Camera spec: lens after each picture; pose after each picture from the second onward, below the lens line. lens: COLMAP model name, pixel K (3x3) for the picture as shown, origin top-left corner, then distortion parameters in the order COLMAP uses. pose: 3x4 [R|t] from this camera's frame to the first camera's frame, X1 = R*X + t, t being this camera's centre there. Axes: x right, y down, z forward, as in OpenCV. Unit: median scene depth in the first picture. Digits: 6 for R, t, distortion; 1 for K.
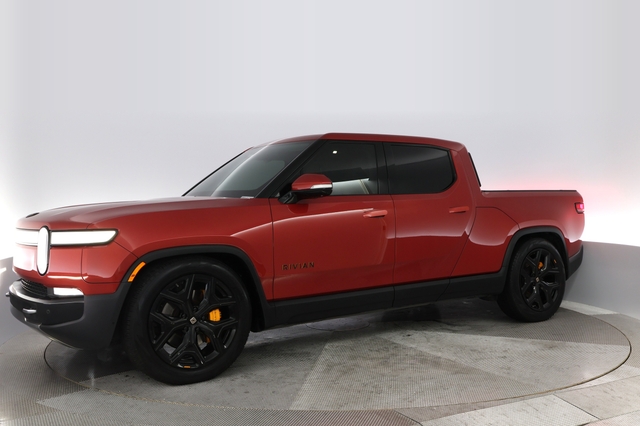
lens RADIAL K [[540.5, 0, 320.0], [0, 540.5, 226.8], [0, 0, 1]] dist [-0.000936, -0.004576]
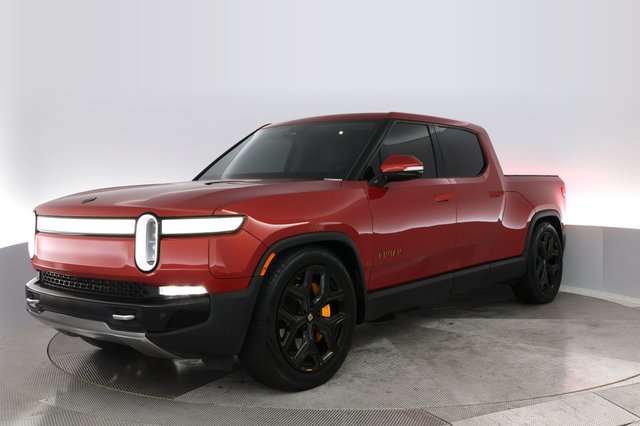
lens RADIAL K [[575.5, 0, 341.4], [0, 575.5, 212.5], [0, 0, 1]] dist [-0.006619, -0.009620]
pose [[0.970166, -0.011012, 0.242192, -0.396134], [0.012400, 0.999914, -0.004207, 0.005476], [-0.242125, 0.007085, 0.970219, 0.068018]]
